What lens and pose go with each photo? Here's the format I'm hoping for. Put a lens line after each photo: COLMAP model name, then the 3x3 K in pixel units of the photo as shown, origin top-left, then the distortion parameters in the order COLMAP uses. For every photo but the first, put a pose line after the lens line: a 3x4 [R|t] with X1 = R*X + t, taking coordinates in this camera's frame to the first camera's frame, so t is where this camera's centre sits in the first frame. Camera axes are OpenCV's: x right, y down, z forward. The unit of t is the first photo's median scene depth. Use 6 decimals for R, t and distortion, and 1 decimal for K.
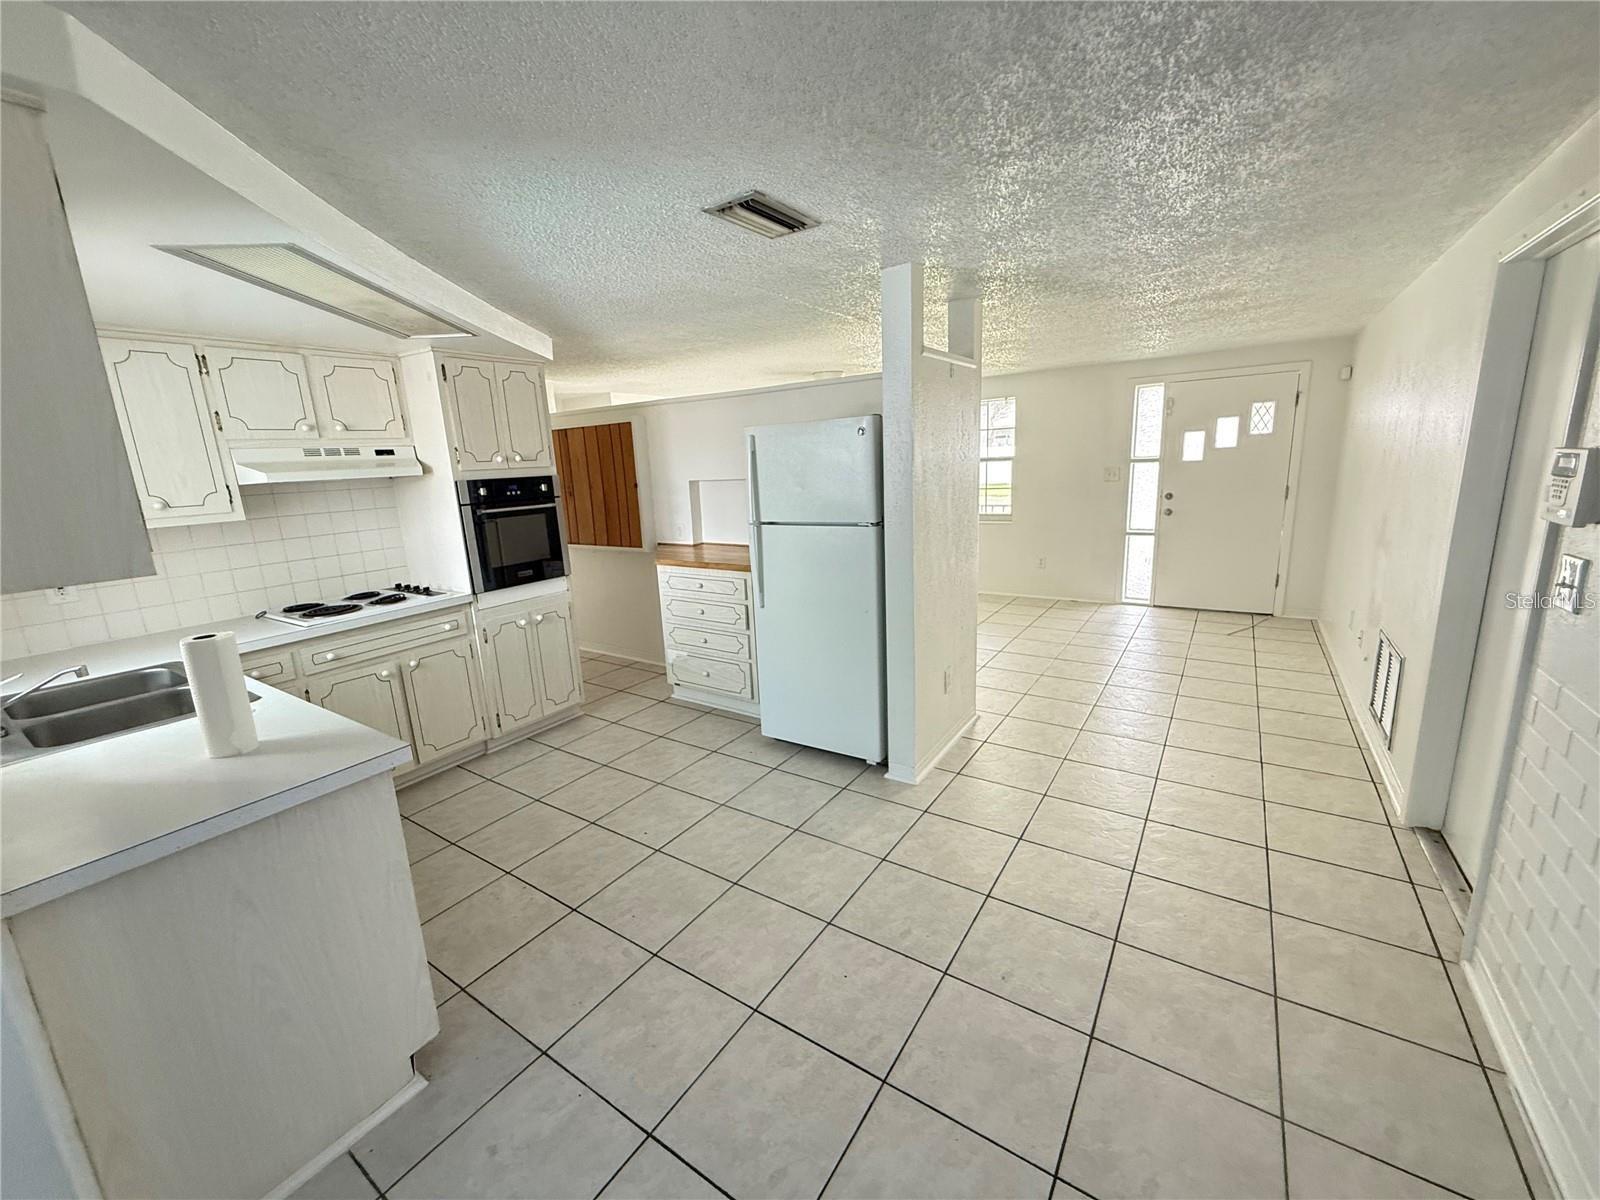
lens RADIAL K [[638.7, 0, 792.7], [0, 638.7, 599.1], [0, 0, 1]] dist [0.001200, -0.000021]
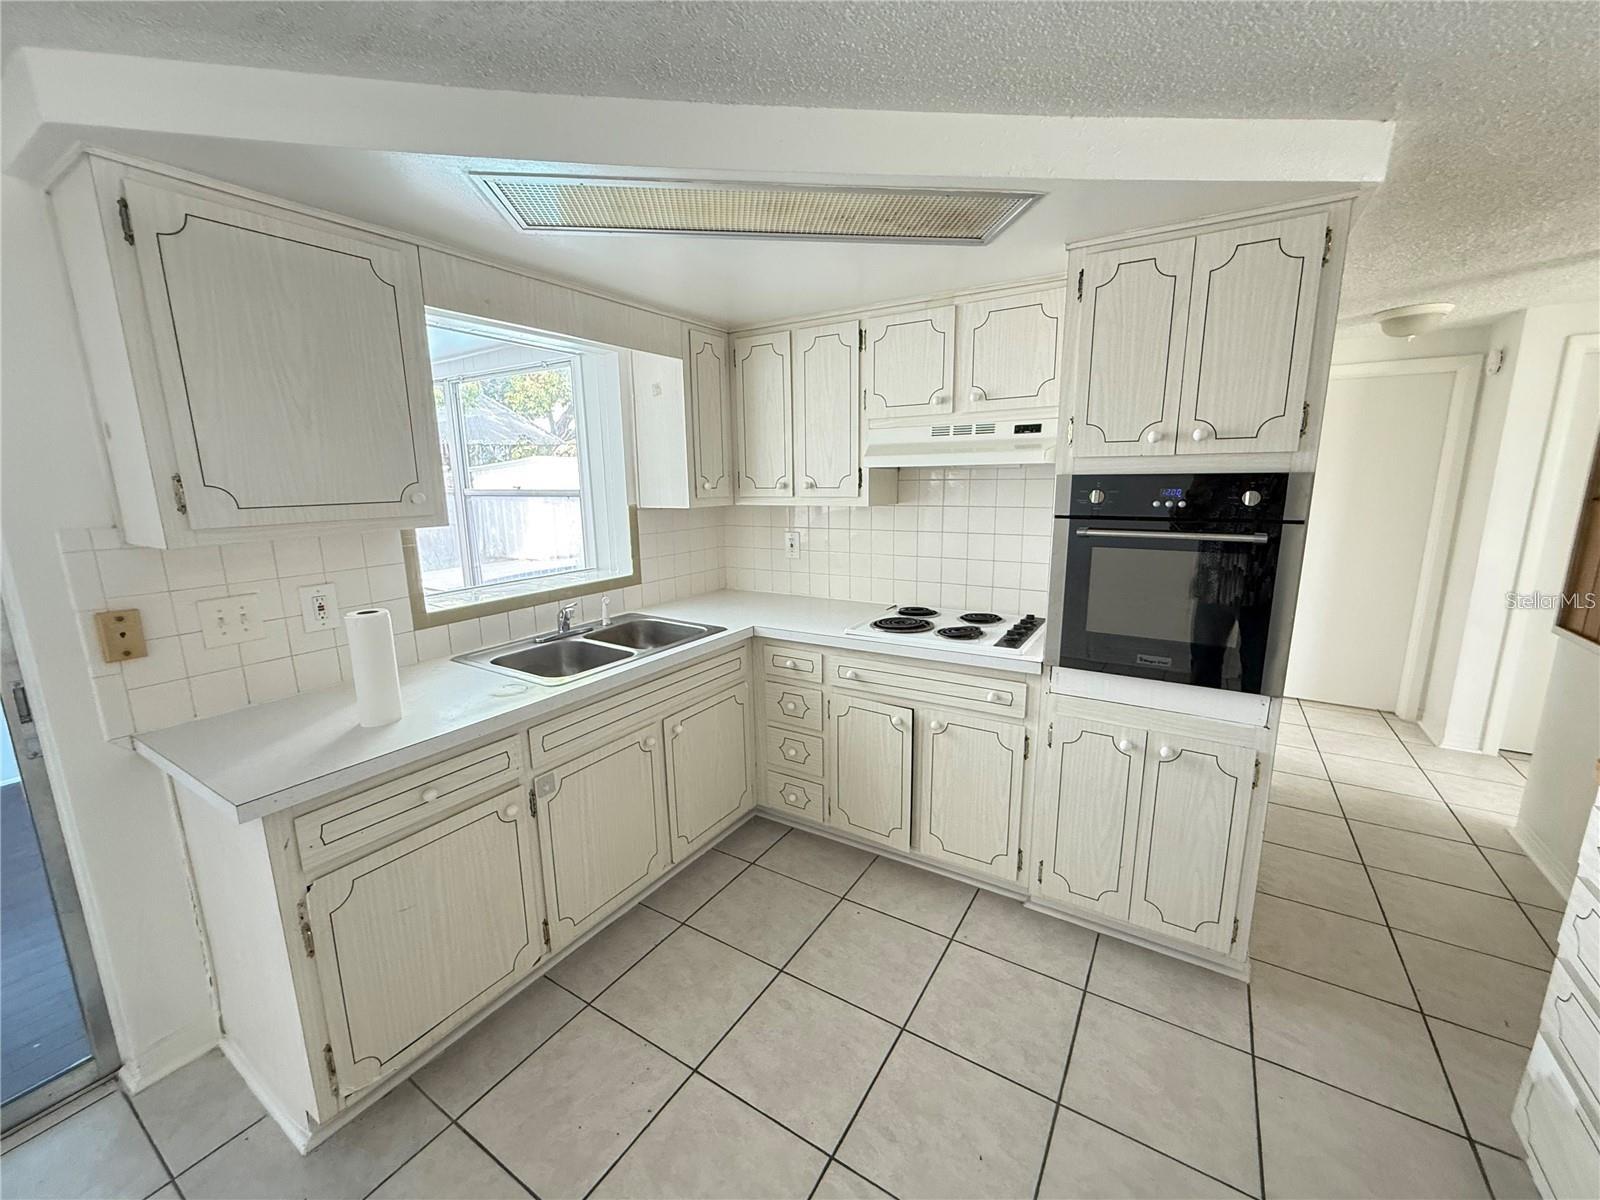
lens RADIAL K [[638.7, 0, 792.7], [0, 638.7, 599.1], [0, 0, 1]] dist [0.001200, -0.000021]
pose [[0.027055, 0.238263, -0.970824, 0.065768], [-0.202903, 0.952272, 0.228055, -0.160265], [0.978825, 0.190813, 0.074108, 0.735959]]
